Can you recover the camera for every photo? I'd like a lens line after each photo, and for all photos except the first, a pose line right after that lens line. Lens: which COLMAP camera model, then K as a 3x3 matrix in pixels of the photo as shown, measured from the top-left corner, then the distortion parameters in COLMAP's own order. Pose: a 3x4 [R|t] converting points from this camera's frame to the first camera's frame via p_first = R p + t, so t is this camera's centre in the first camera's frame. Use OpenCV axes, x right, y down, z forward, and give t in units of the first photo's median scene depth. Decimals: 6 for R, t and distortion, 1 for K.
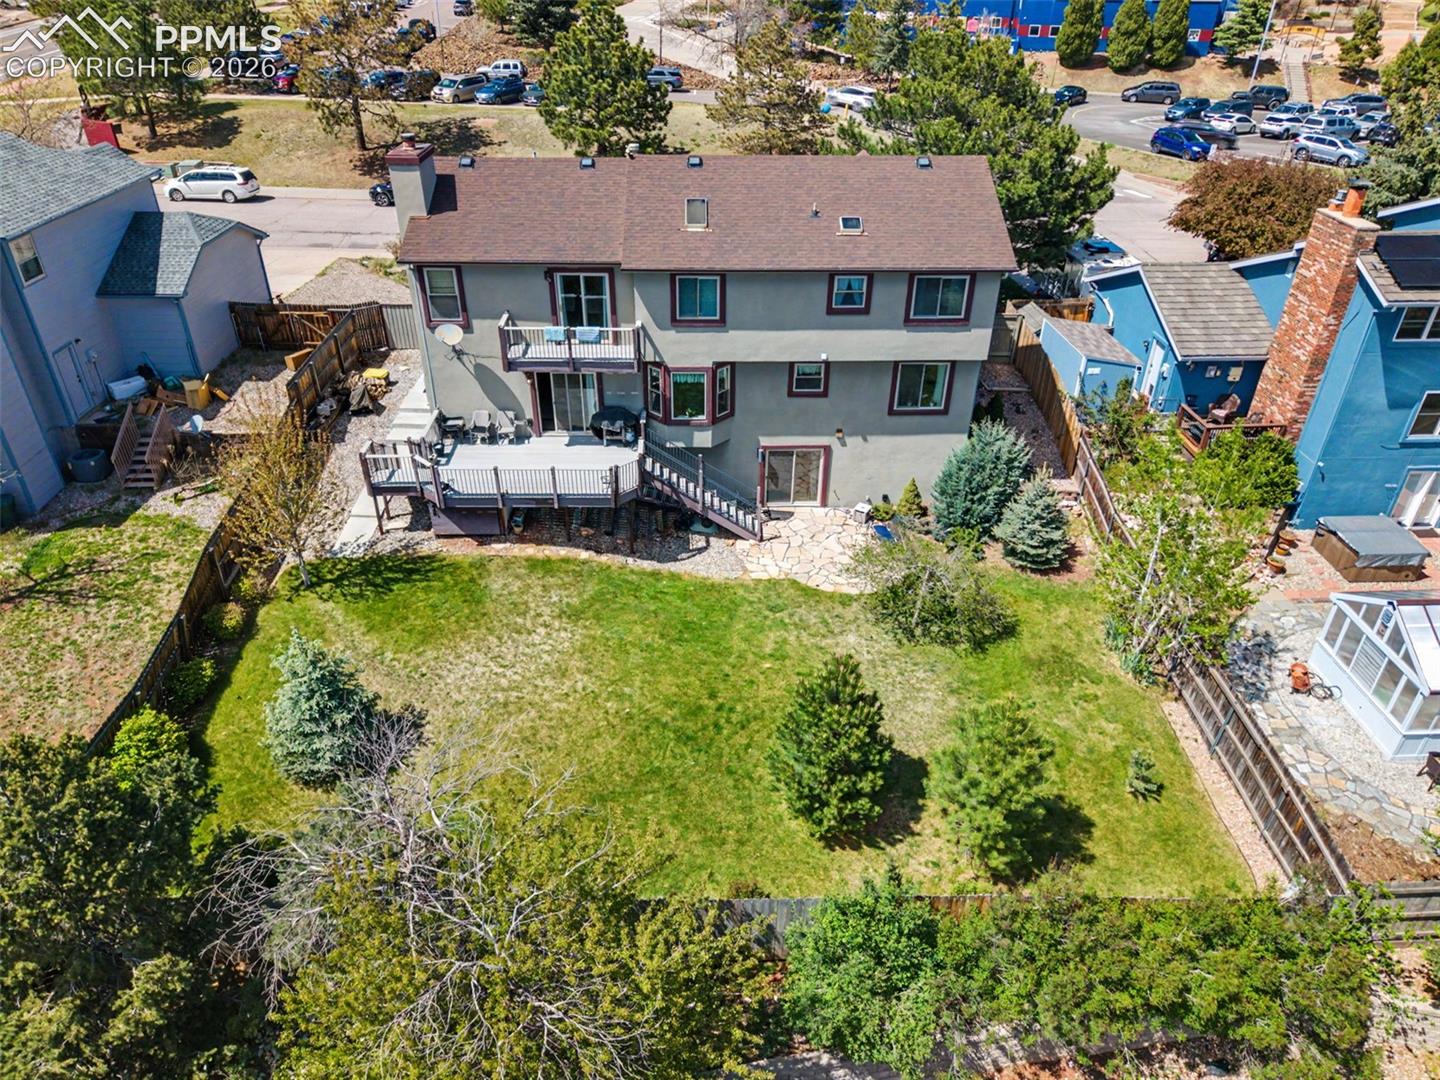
lens RADIAL K [[921.4, 0, 720.0], [0, 921.4, 540.0], [0, 0, 1]] dist [0.005247, -0.003246]
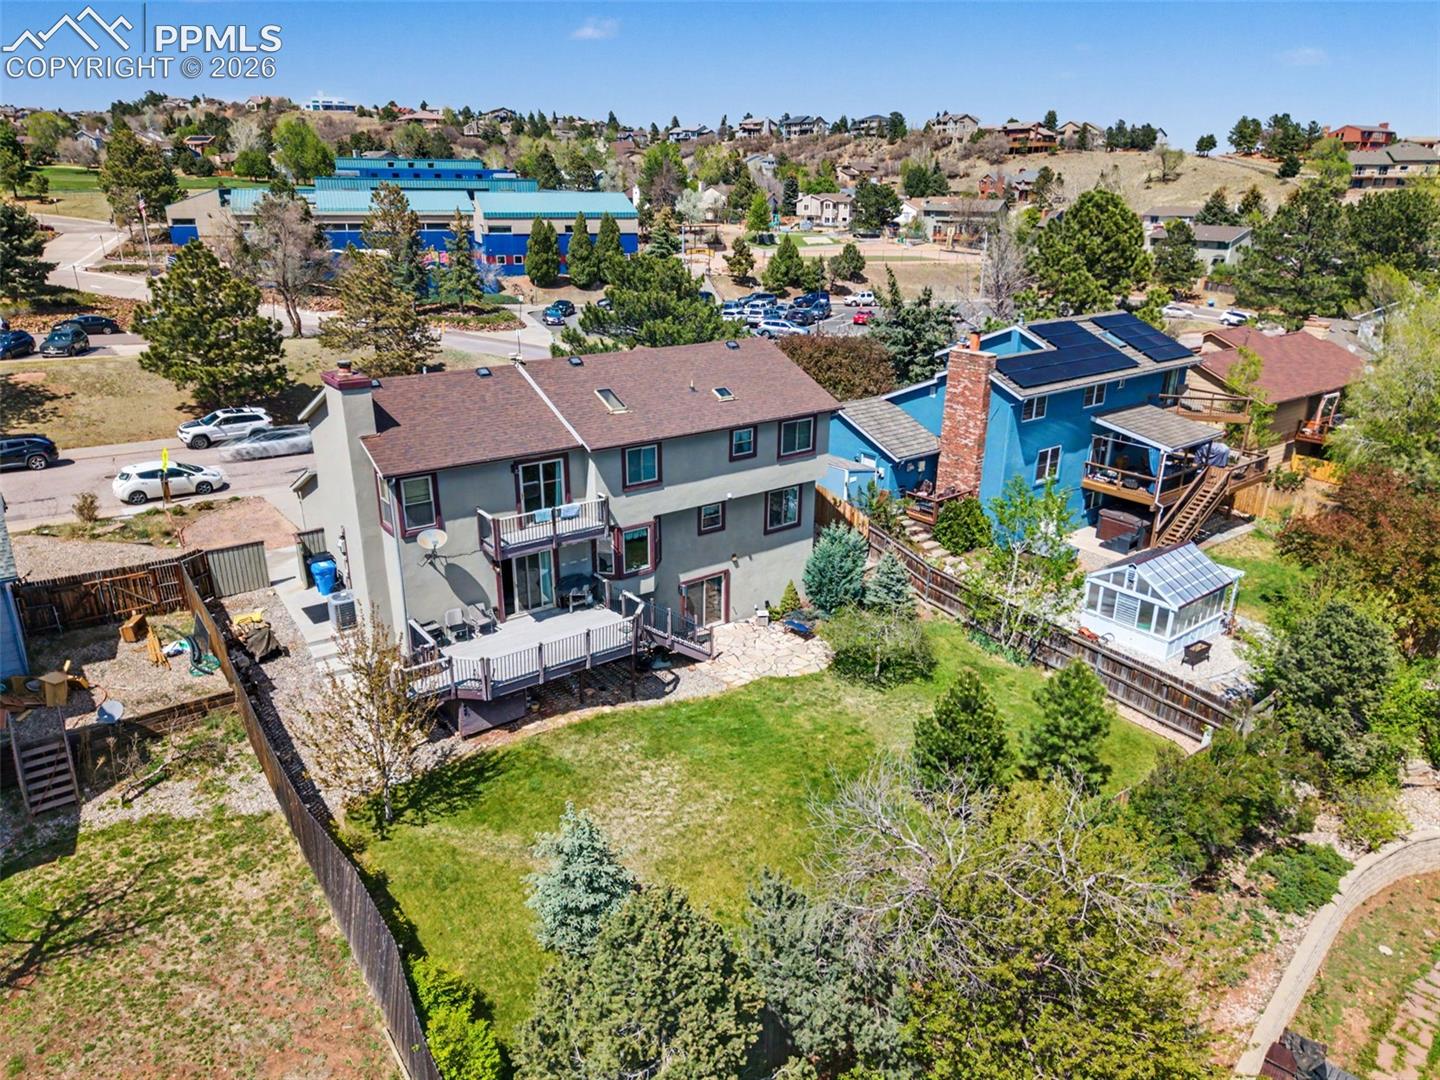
lens RADIAL K [[921.4, 0, 720.0], [0, 921.4, 540.0], [0, 0, 1]] dist [0.005247, -0.003246]
pose [[0.817858, -0.202632, 0.538562, -0.556107], [0.311452, 0.942880, -0.118215, -0.001567], [-0.483846, 0.264419, 0.834252, -0.005641]]
